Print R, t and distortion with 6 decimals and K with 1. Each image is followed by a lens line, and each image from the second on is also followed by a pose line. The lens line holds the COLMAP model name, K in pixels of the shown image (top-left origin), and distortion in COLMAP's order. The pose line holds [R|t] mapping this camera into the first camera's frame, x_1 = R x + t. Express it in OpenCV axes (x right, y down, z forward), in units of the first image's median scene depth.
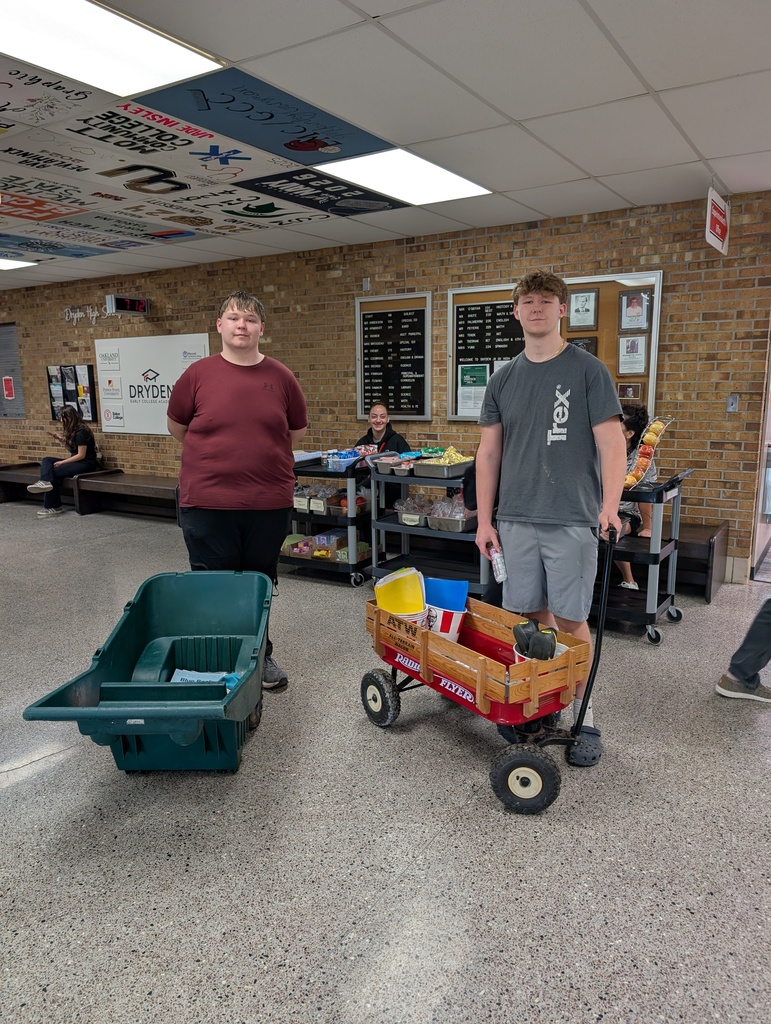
lens RADIAL K [[736.5, 0, 384.6], [0, 736.5, 514.0], [0, 0, 1]] dist [-0.001387, 0.002312]
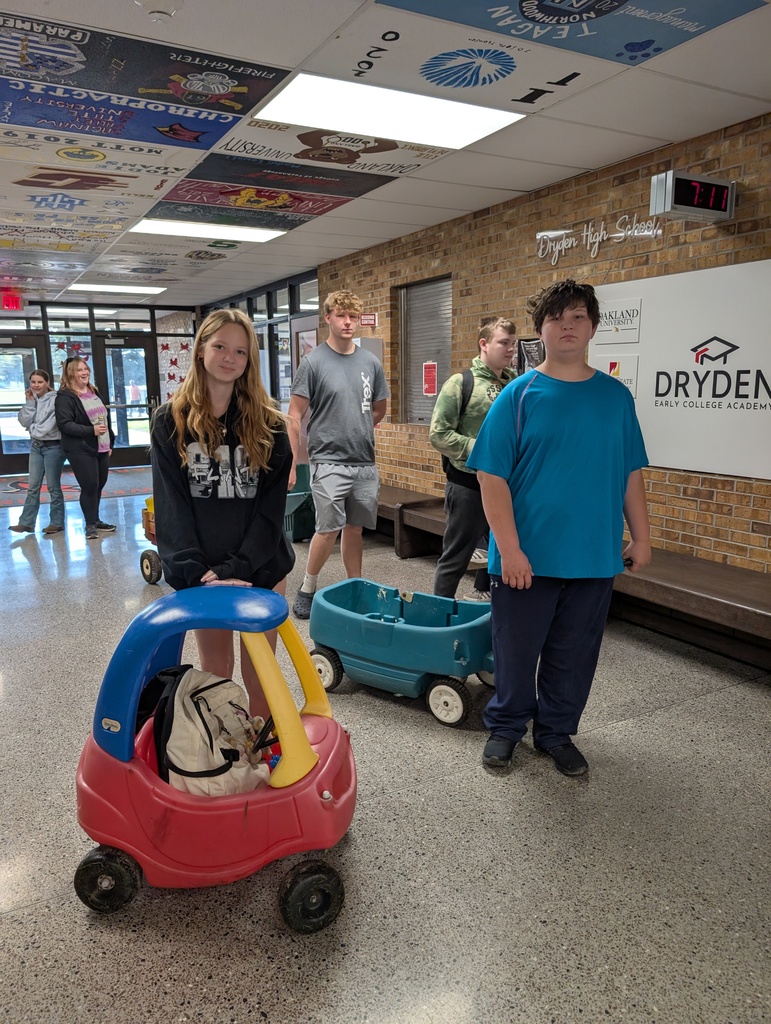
lens RADIAL K [[736.5, 0, 384.8], [0, 736.5, 512.4], [0, 0, 1]] dist [-0.001387, 0.002312]
pose [[0.878735, 0.088788, -0.468979, -0.267342], [-0.089678, 0.995760, 0.020488, -0.073375], [0.468809, 0.024054, 0.882972, 0.474722]]
